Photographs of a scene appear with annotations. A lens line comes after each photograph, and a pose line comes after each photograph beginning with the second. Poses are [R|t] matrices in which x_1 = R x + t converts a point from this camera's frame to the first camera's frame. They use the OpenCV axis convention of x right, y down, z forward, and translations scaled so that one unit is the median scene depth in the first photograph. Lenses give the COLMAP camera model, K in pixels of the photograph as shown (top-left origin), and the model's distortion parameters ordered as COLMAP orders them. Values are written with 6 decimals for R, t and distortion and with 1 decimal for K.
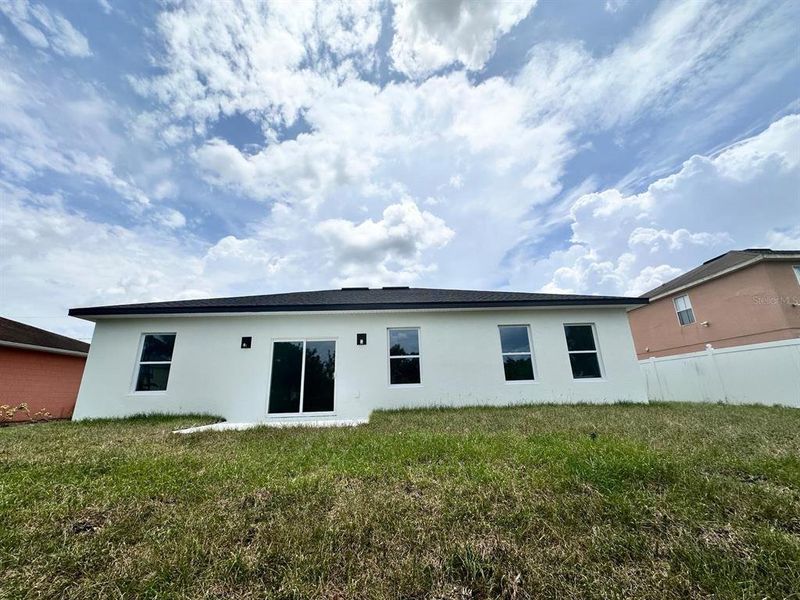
lens RADIAL K [[315.9, 0, 400.0], [0, 315.9, 300.0], [0, 0, 1]] dist [-0.002713, 0.000274]
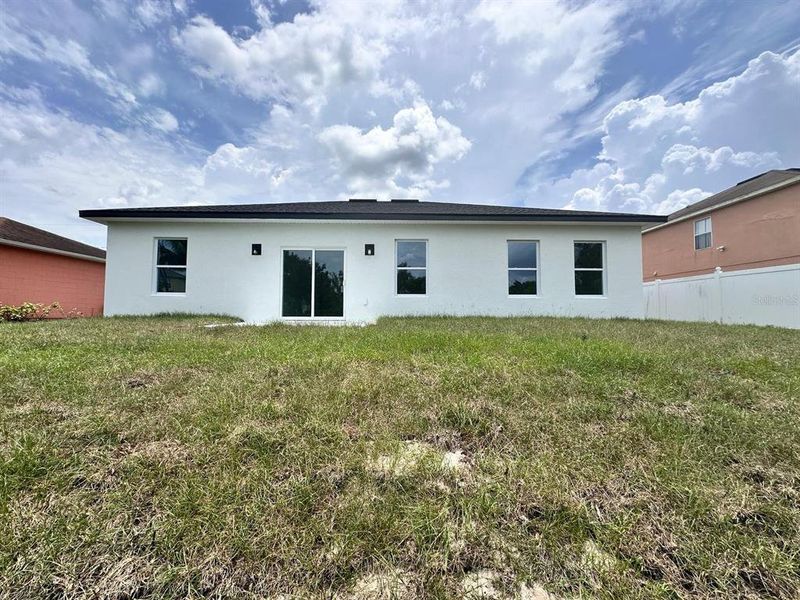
lens RADIAL K [[315.9, 0, 400.0], [0, 315.9, 300.0], [0, 0, 1]] dist [-0.002713, 0.000274]
pose [[0.999265, 0.033656, -0.018334, -0.000522], [-0.028063, 0.968338, 0.248060, 0.026276], [0.026103, -0.247363, 0.968571, -0.013549]]
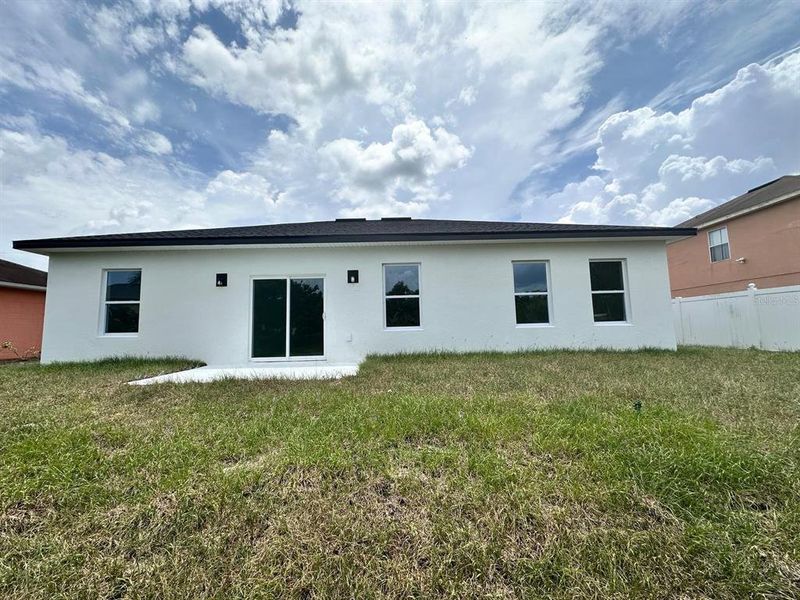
lens RADIAL K [[315.9, 0, 400.0], [0, 315.9, 300.0], [0, 0, 1]] dist [-0.002713, 0.000274]
pose [[0.999874, 0.004536, -0.015197, 0.020247], [-0.001376, 0.979427, 0.201792, 0.011696], [0.015800, -0.201746, 0.979310, 0.136841]]
